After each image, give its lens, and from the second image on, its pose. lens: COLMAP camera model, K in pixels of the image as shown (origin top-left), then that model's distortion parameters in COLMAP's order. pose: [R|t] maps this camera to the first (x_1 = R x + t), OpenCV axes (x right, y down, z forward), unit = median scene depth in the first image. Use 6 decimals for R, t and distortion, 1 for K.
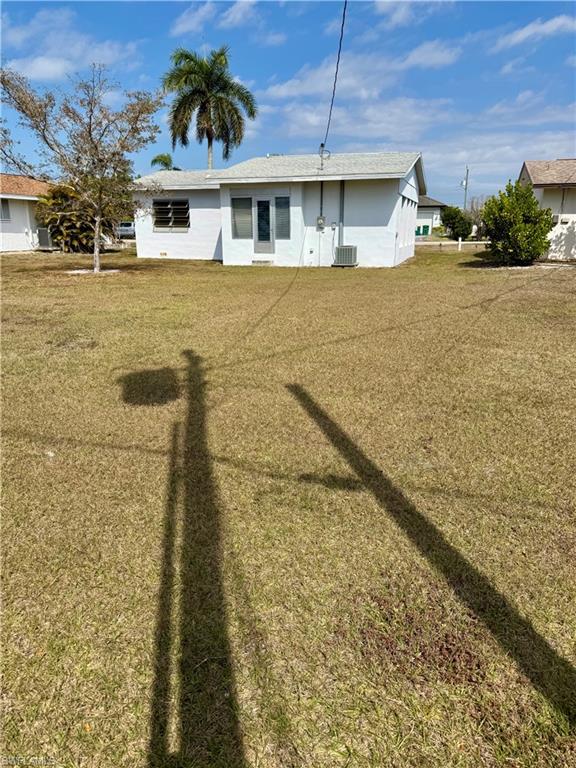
lens RADIAL K [[544.6, 0, 288.0], [0, 544.6, 384.0], [0, 0, 1]] dist [0.064229, -0.081288]
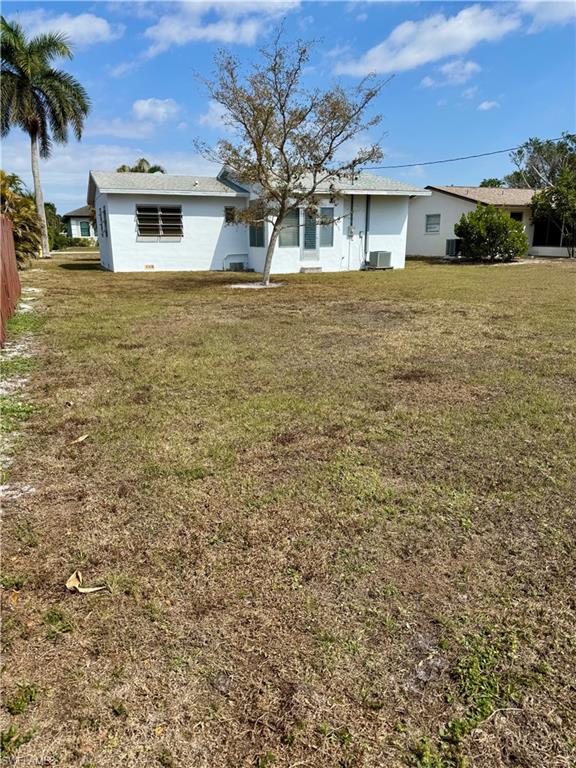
lens RADIAL K [[544.6, 0, 288.0], [0, 544.6, 384.0], [0, 0, 1]] dist [0.064229, -0.081288]
pose [[0.769448, -0.168146, 0.616179, -0.769641], [0.179786, 0.982736, 0.043667, -0.060170], [-0.612883, 0.077180, 0.786395, 0.222133]]
